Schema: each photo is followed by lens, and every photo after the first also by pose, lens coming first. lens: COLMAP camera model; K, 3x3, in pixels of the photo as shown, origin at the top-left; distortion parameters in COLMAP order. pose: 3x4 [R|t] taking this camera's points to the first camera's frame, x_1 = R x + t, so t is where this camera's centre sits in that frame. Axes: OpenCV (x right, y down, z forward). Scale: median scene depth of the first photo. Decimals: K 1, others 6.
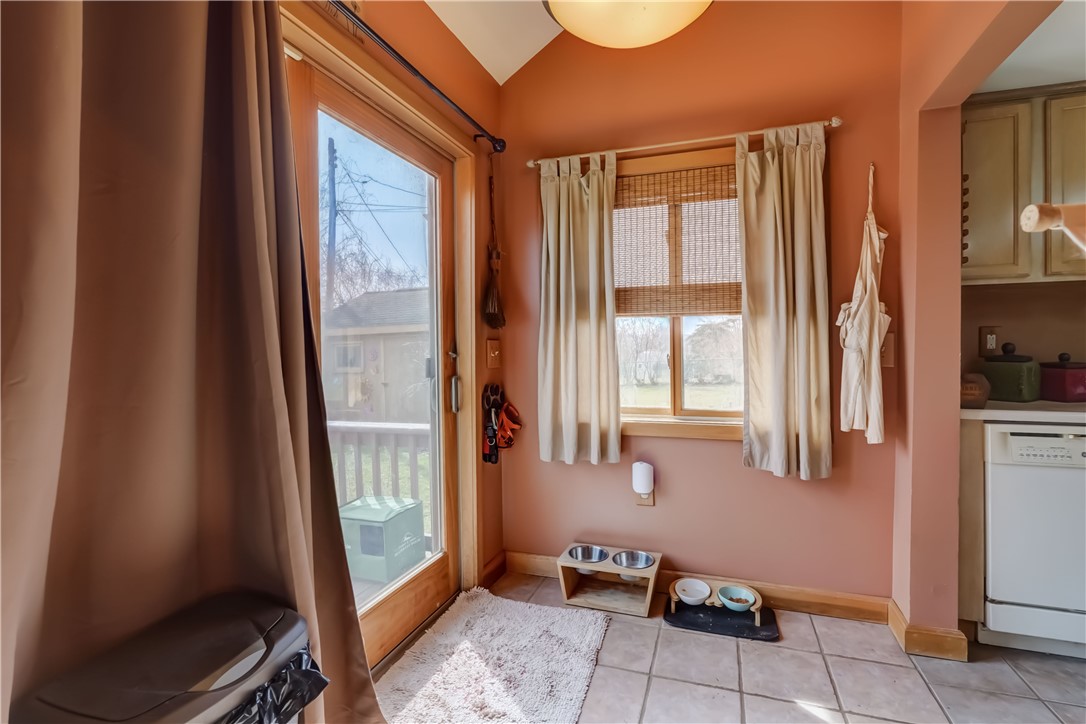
lens RADIAL K [[489.4, 0, 538.2], [0, 489.4, 351.2], [0, 0, 1]] dist [-0.016552, 0.005774]
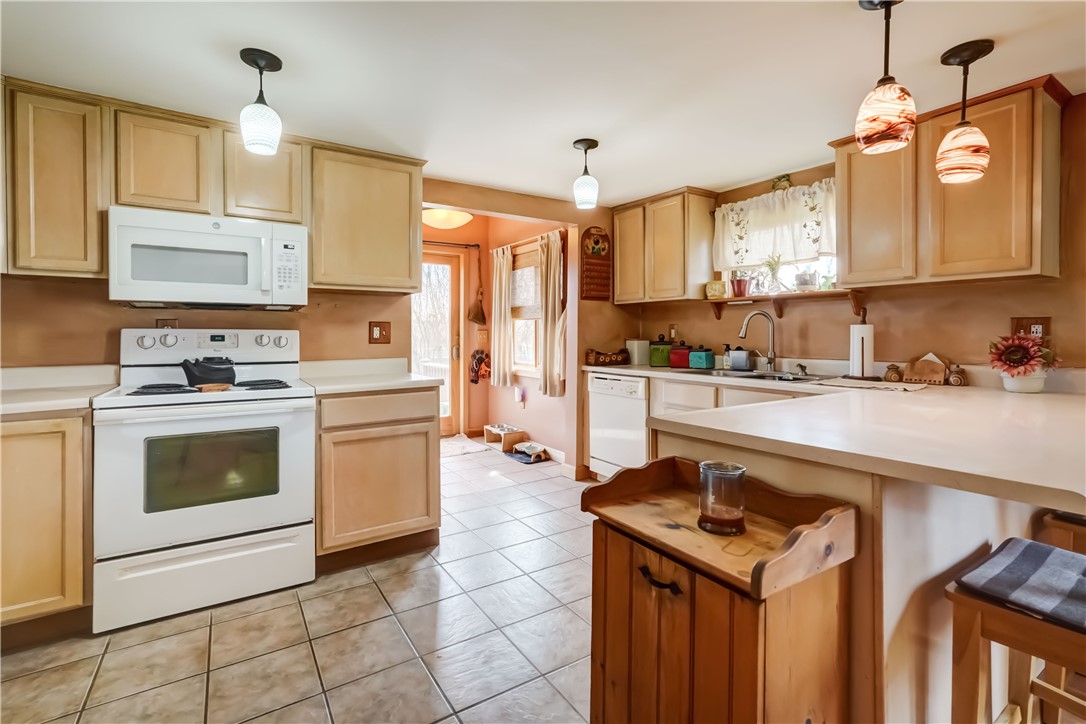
lens RADIAL K [[489.4, 0, 564.6], [0, 489.4, 342.1], [0, 0, 1]] dist [-0.016552, 0.005774]
pose [[0.792825, 0.017579, -0.609195, 1.710338], [-0.006835, 0.999778, 0.019954, -0.019168], [0.609411, -0.011656, 0.792769, -0.601138]]
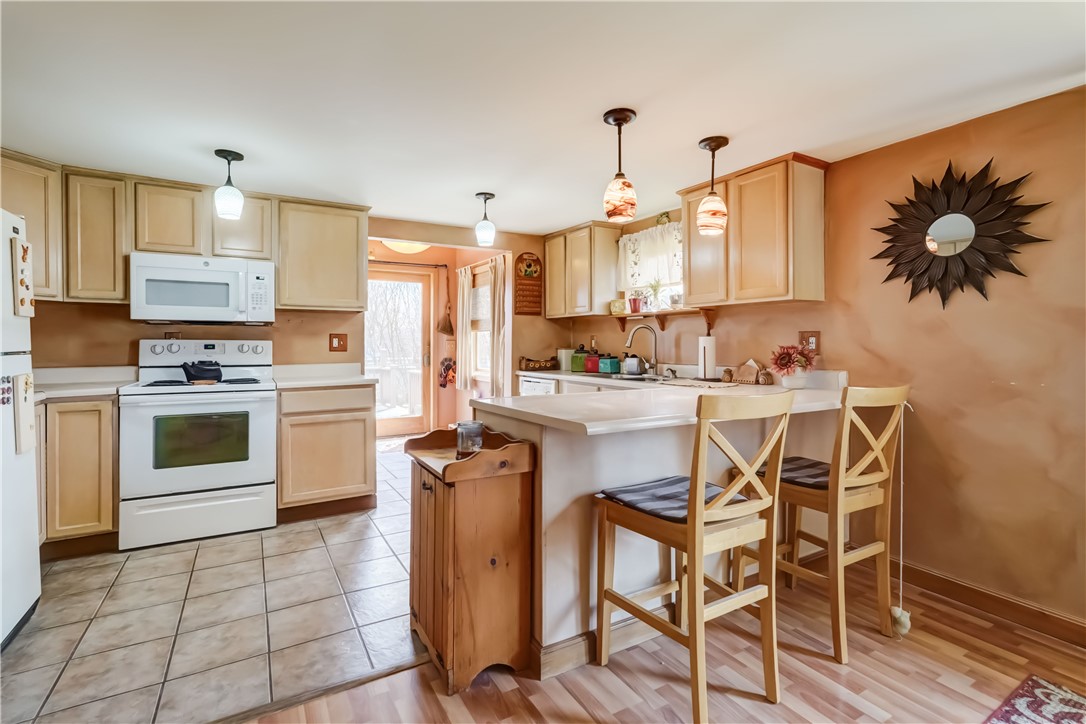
lens RADIAL K [[489.4, 0, 547.6], [0, 489.4, 352.1], [0, 0, 1]] dist [-0.016552, 0.005774]
pose [[0.759908, 0.019408, -0.649741, 2.101531], [-0.007927, 0.999757, 0.020591, -0.022198], [0.649982, -0.010497, 0.759877, -0.652077]]
